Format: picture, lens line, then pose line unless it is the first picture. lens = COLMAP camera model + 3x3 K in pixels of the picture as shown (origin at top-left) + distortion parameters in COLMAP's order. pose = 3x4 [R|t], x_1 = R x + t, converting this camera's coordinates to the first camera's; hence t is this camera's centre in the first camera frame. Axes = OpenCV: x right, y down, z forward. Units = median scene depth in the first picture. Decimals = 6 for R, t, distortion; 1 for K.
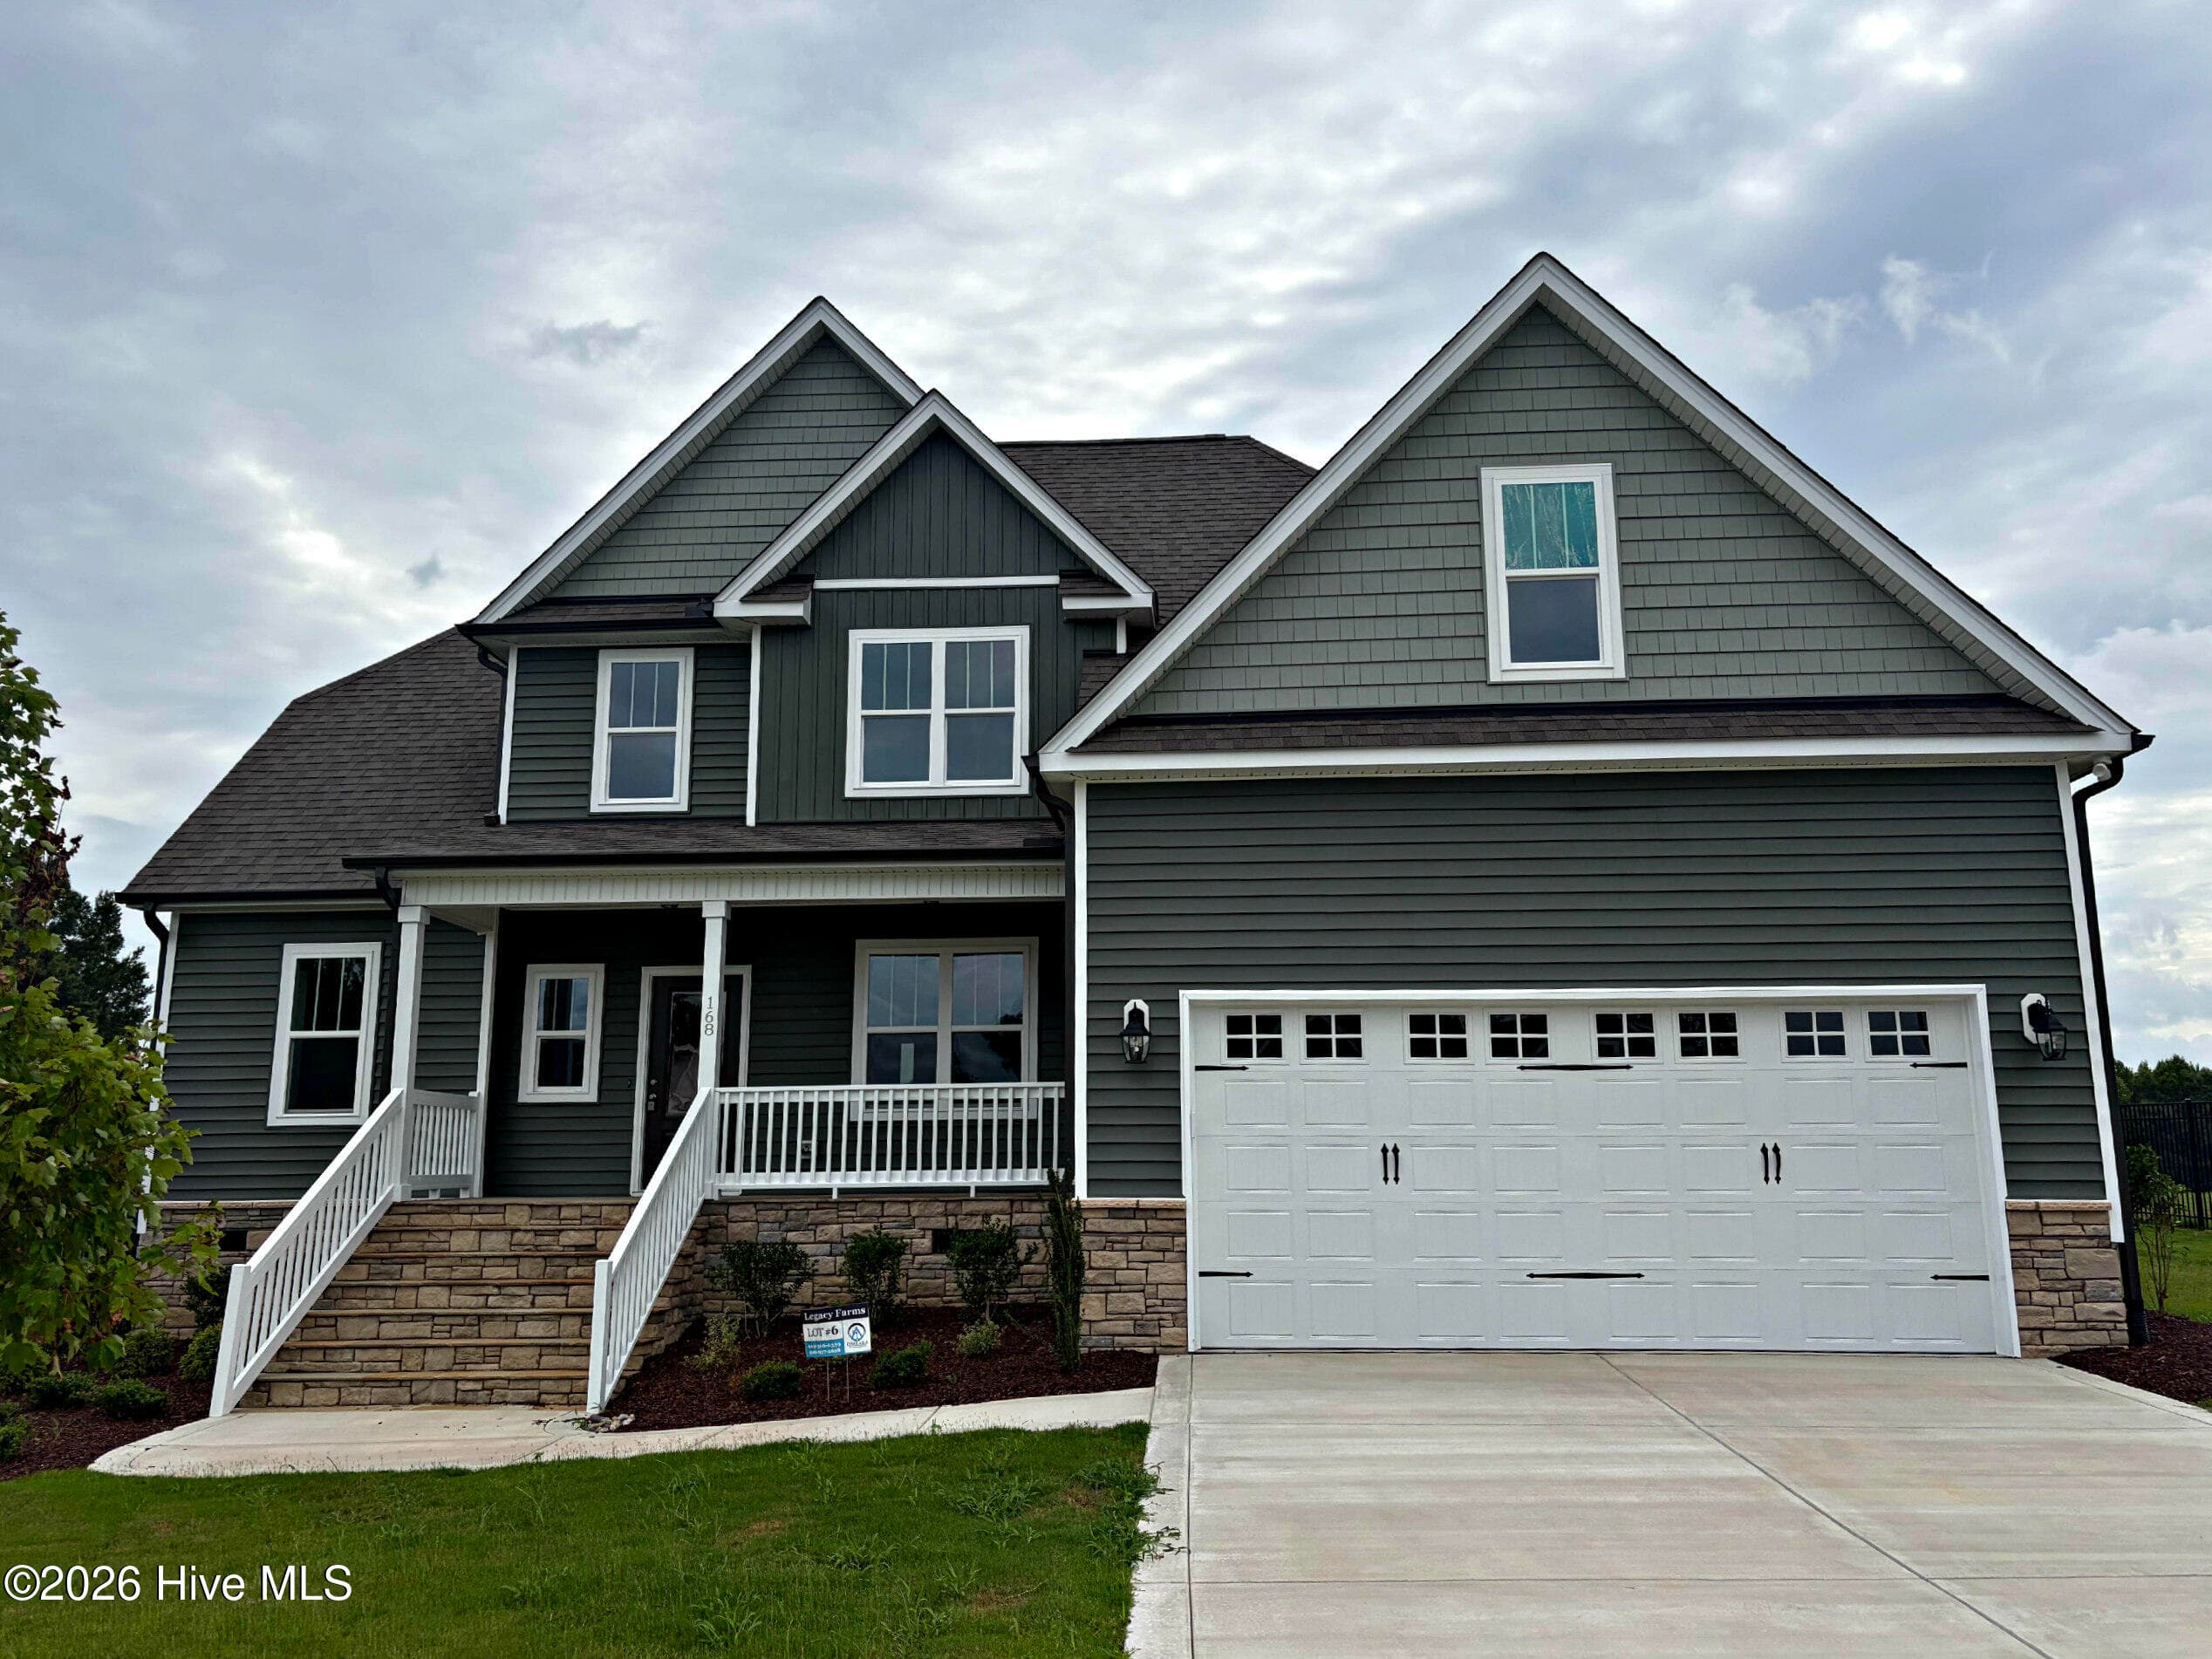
lens RADIAL K [[1661.0, 0, 1106.0], [0, 1661.0, 829.5], [0, 0, 1]] dist [0.044649, -0.091489]
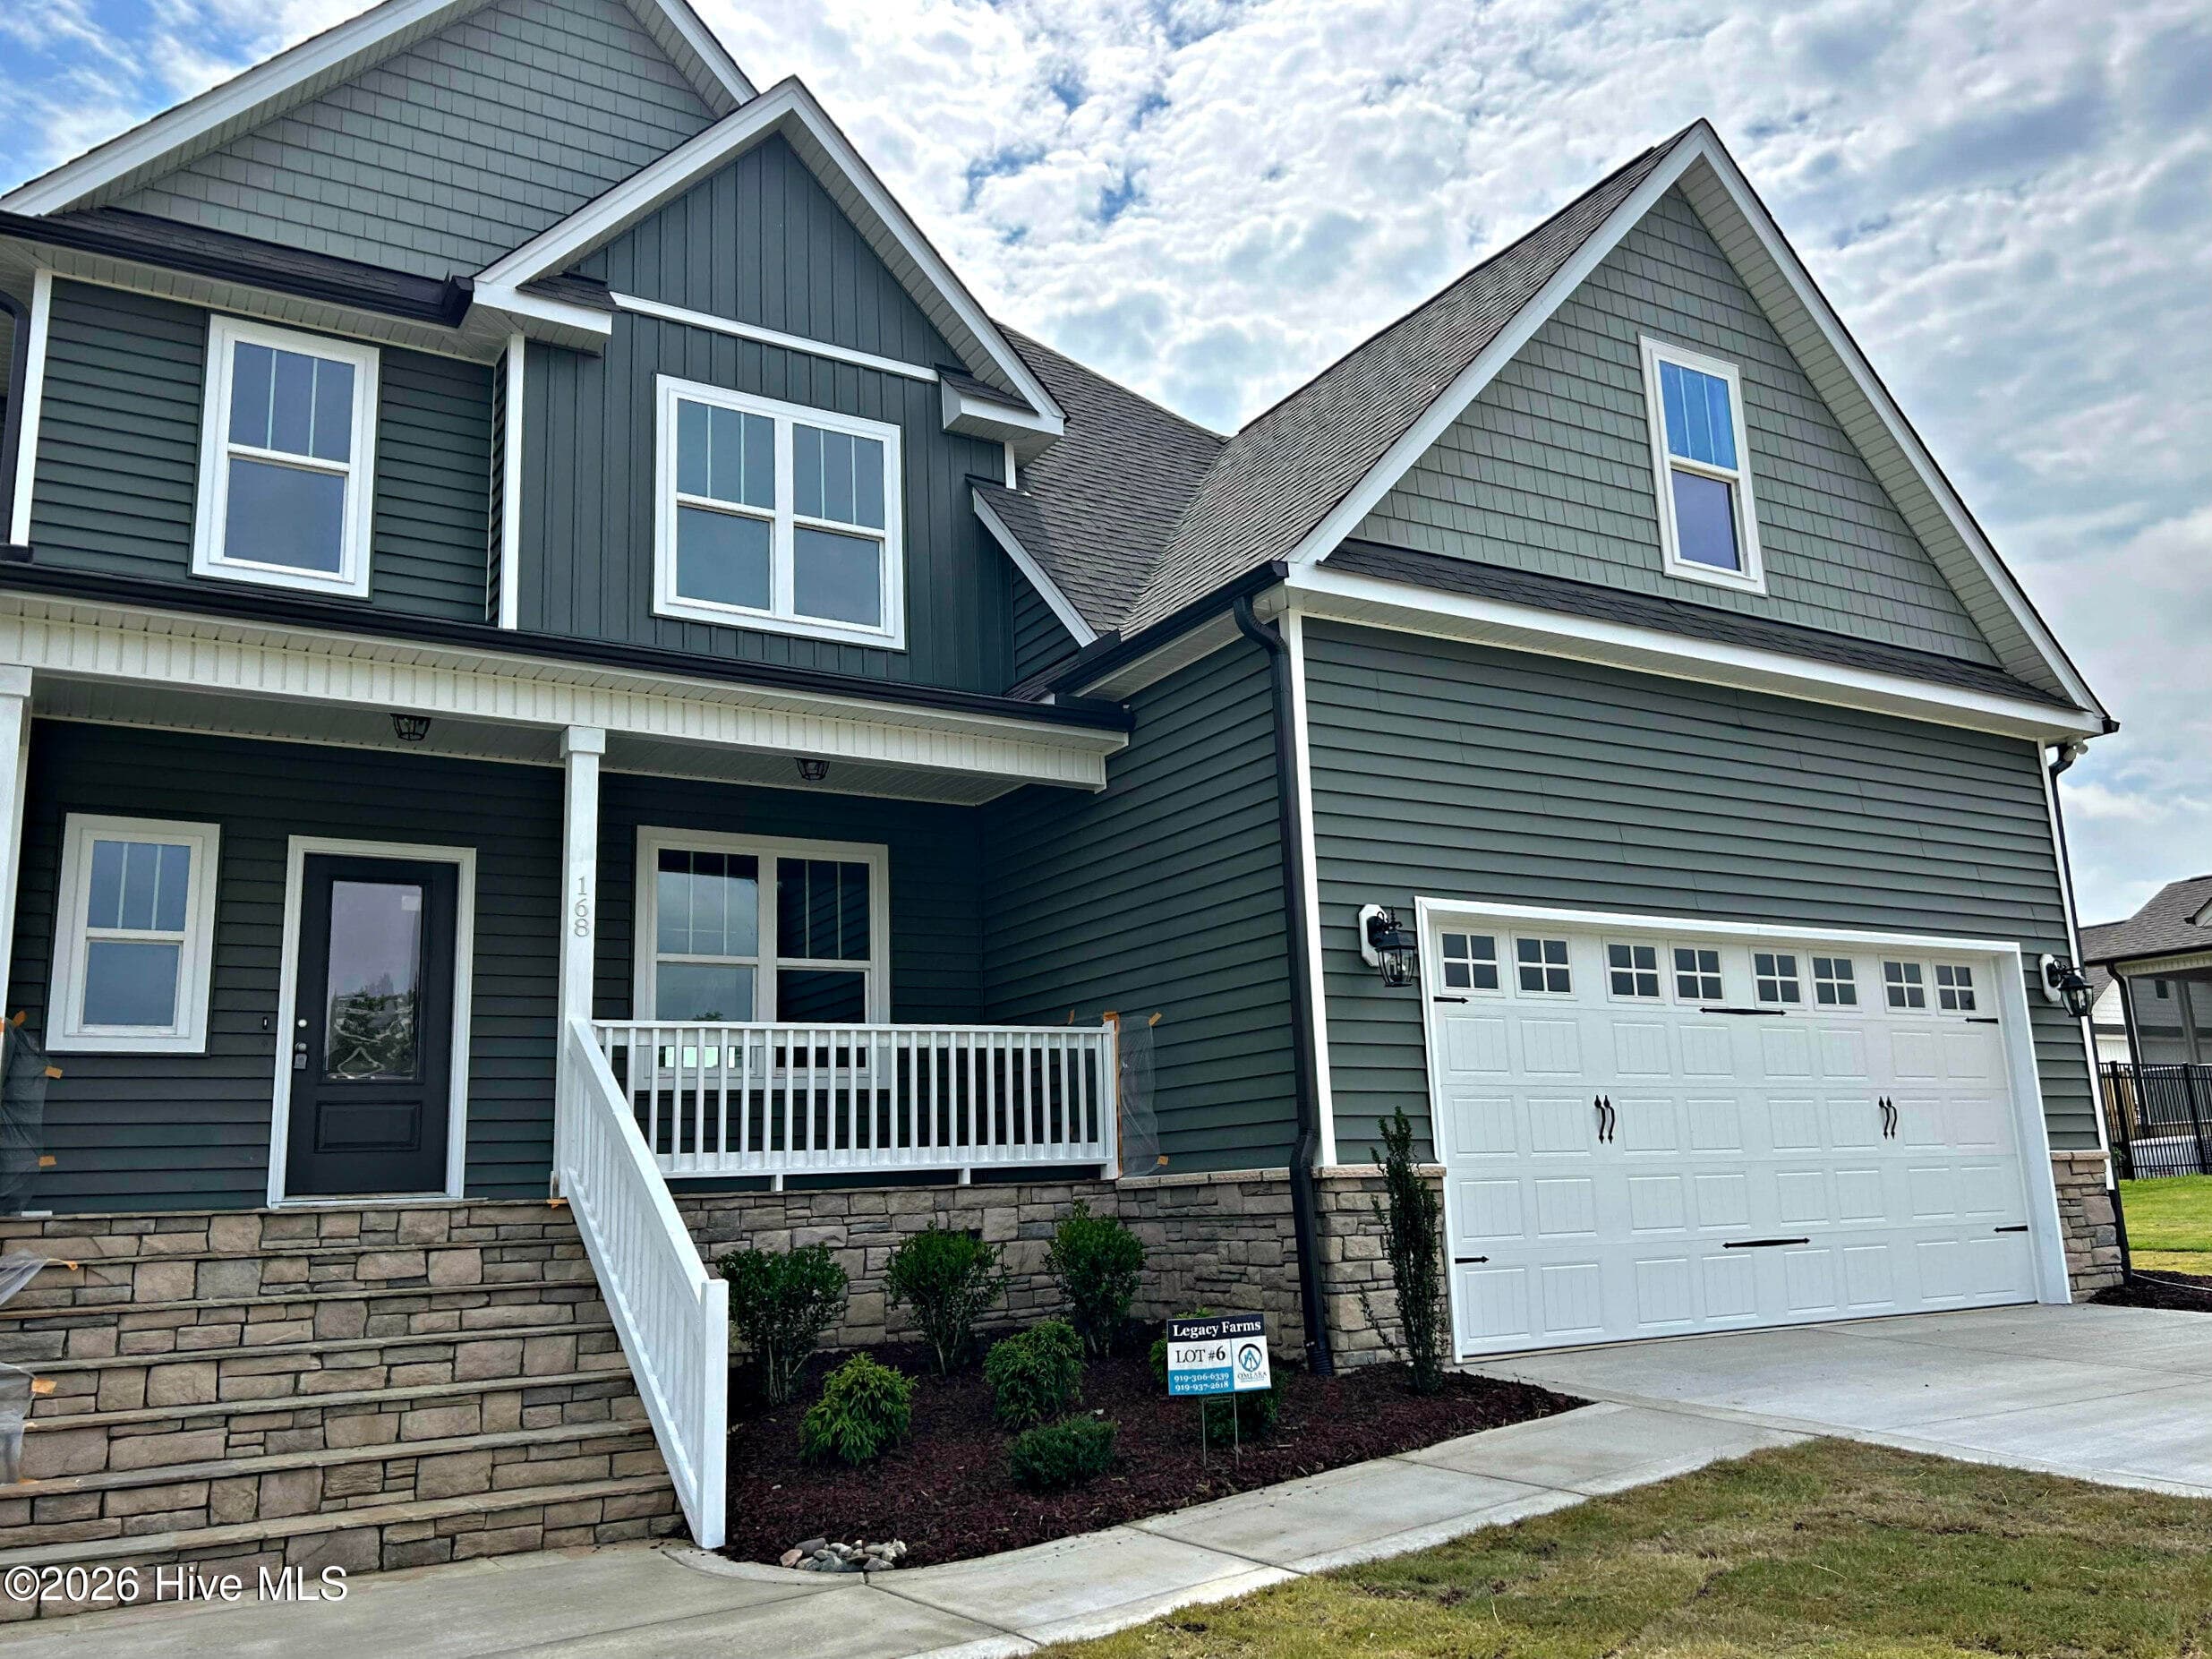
lens RADIAL K [[1734.3, 0, 1106.0], [0, 1734.3, 829.5], [0, 0, 1]] dist [0.022295, -0.042414]
pose [[0.827077, 0.092587, 0.554410, -0.471042], [-0.083406, 0.995637, -0.041845, 0.100547], [-0.555865, -0.011632, 0.831191, 0.369672]]
